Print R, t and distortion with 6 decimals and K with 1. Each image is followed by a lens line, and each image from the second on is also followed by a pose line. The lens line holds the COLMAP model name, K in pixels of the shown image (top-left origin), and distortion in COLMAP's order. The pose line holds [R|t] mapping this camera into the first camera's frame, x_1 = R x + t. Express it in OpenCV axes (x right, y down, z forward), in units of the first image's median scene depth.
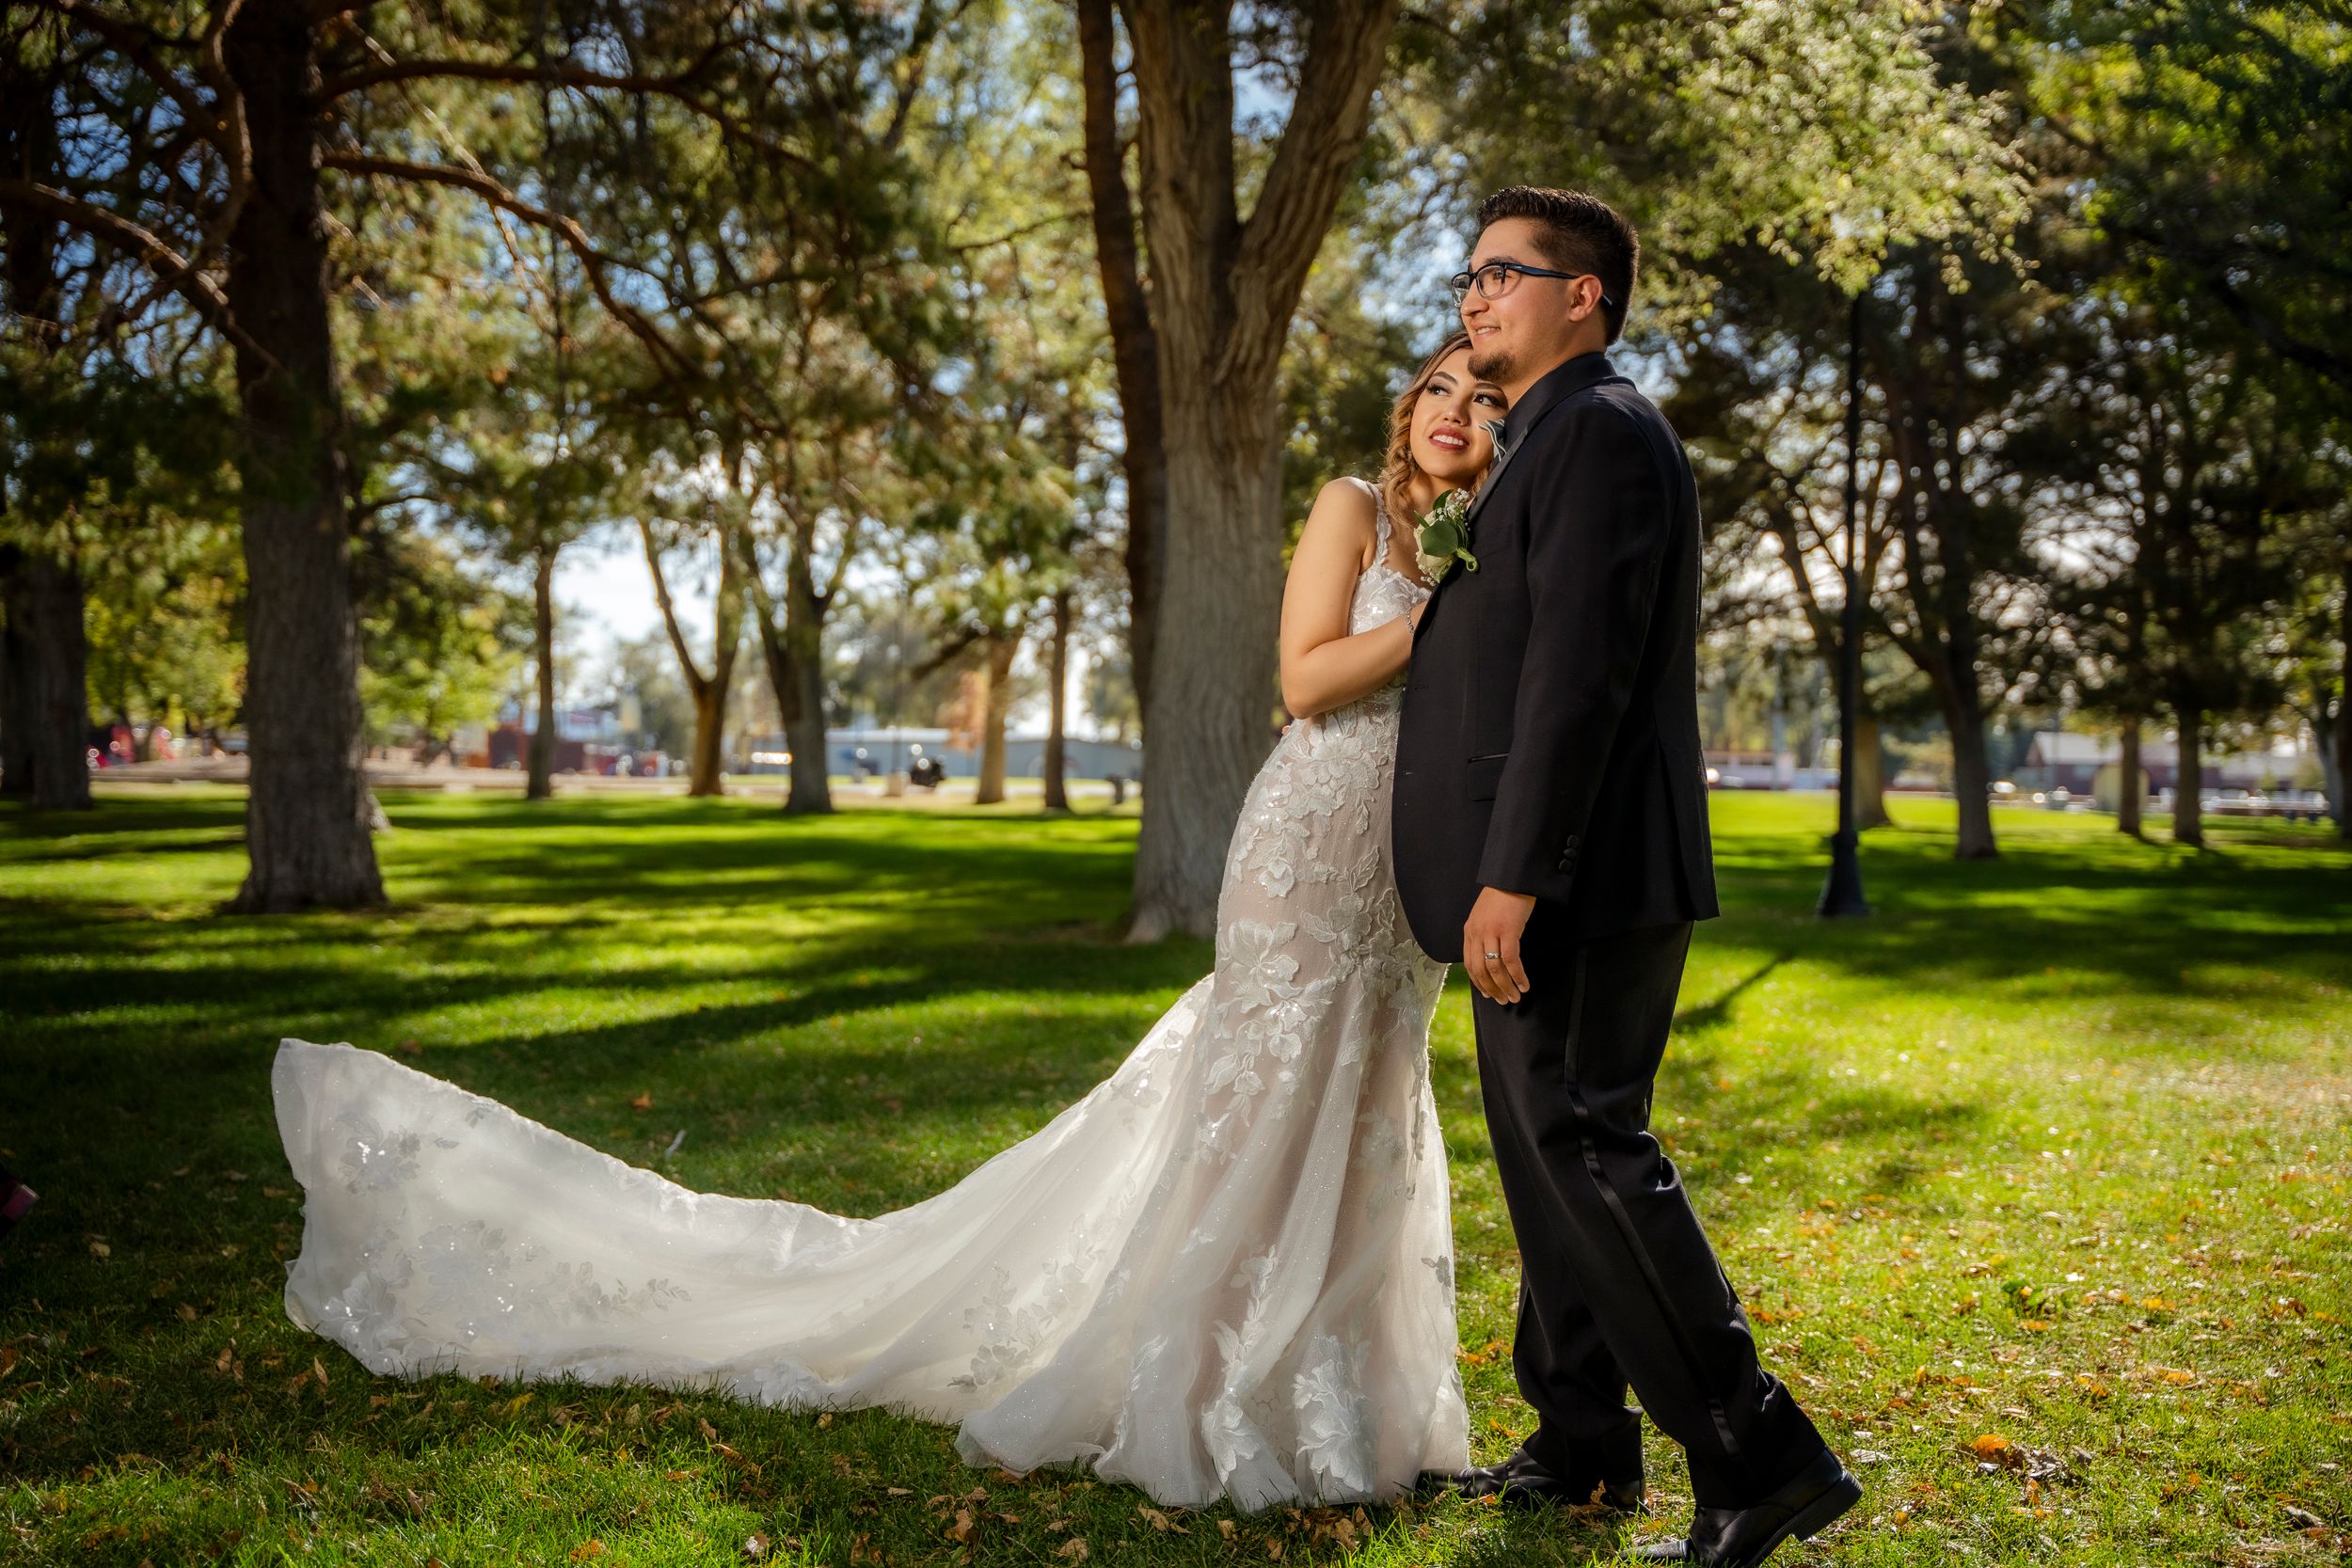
lens RADIAL K [[3232.4, 0, 1176.0], [0, 3232.4, 784.0], [0, 0, 1]] dist [0.009599, 0.303851]
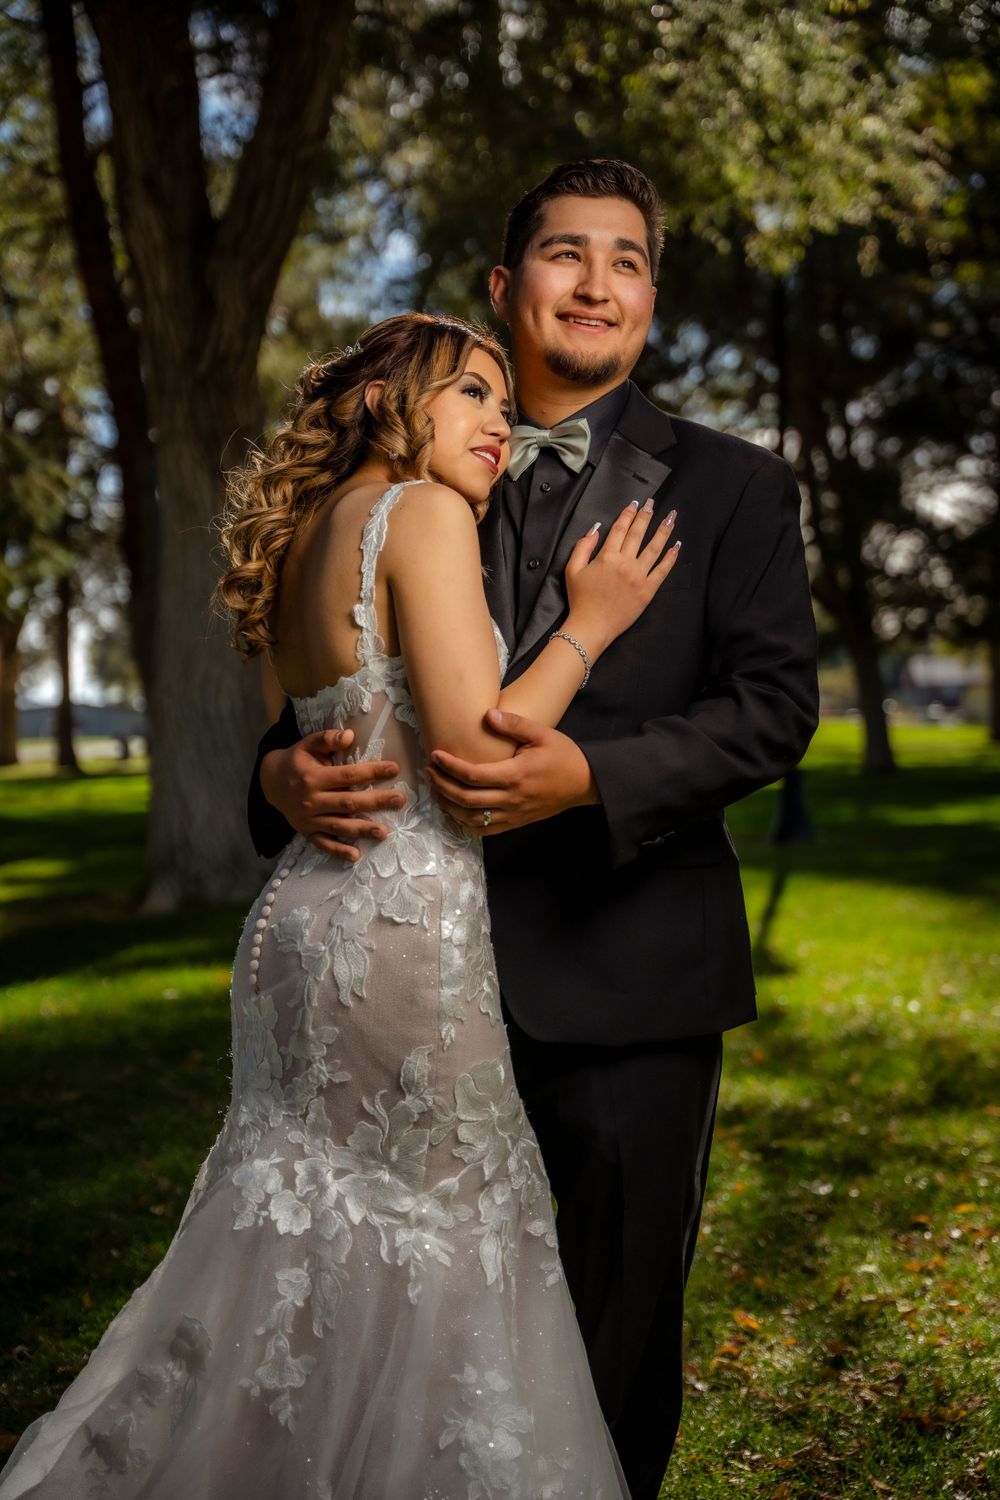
lens RADIAL K [[2061.7, 0, 500.0], [0, 2061.7, 750.0], [0, 0, 1]] dist [0.009599, 0.303851]
pose [[0.984617, -0.056779, 0.165242, -0.008381], [0.049017, 0.997511, 0.050684, -0.029166], [-0.167709, -0.041805, 0.984950, 0.292482]]
